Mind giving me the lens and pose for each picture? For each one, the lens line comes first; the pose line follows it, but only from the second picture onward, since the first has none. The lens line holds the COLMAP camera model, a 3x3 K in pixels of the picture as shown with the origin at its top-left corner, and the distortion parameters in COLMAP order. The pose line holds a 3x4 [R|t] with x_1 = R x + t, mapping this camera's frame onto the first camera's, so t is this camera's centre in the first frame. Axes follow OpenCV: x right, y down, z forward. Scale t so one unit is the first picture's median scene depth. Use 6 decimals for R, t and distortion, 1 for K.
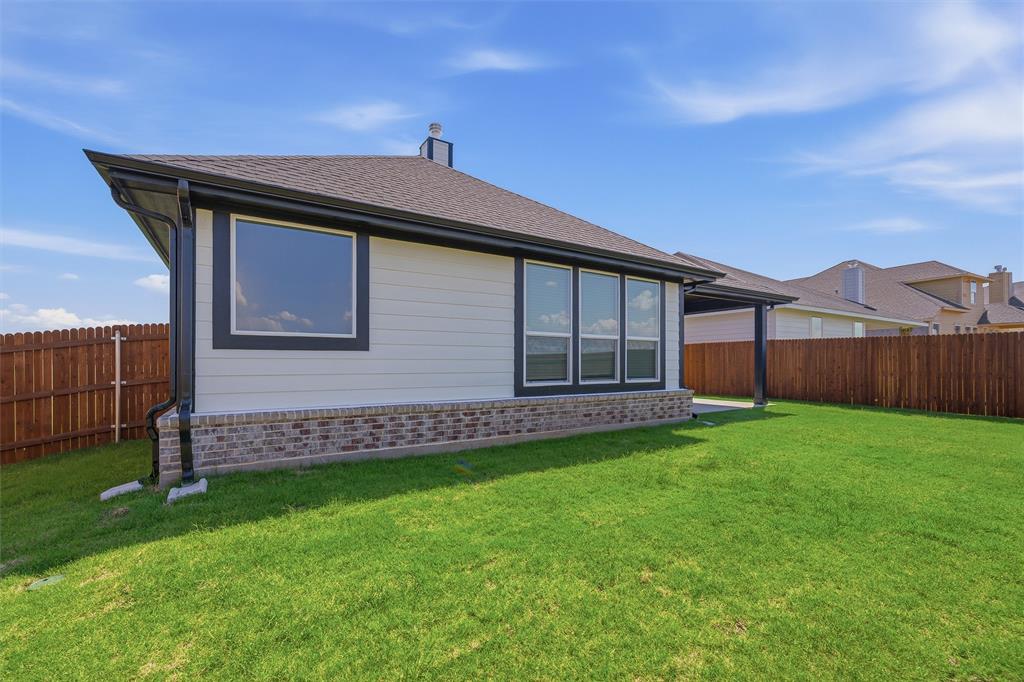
lens RADIAL K [[432.4, 0, 525.2], [0, 432.4, 359.5], [0, 0, 1]] dist [-0.002778, -0.000382]
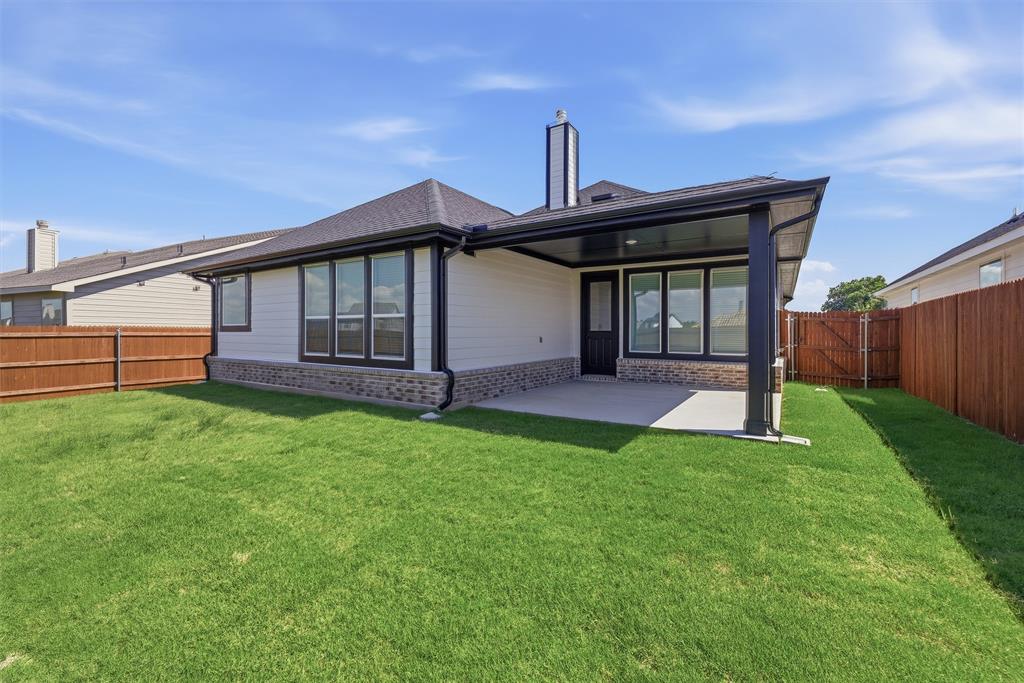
lens RADIAL K [[432.4, 0, 508.9], [0, 432.4, 339.6], [0, 0, 1]] dist [-0.002778, -0.000382]
pose [[0.393903, 0.010133, -0.919096, 1.354381], [0.000217, 0.999938, 0.011118, -0.004508], [0.919152, -0.004579, 0.393877, 0.915754]]
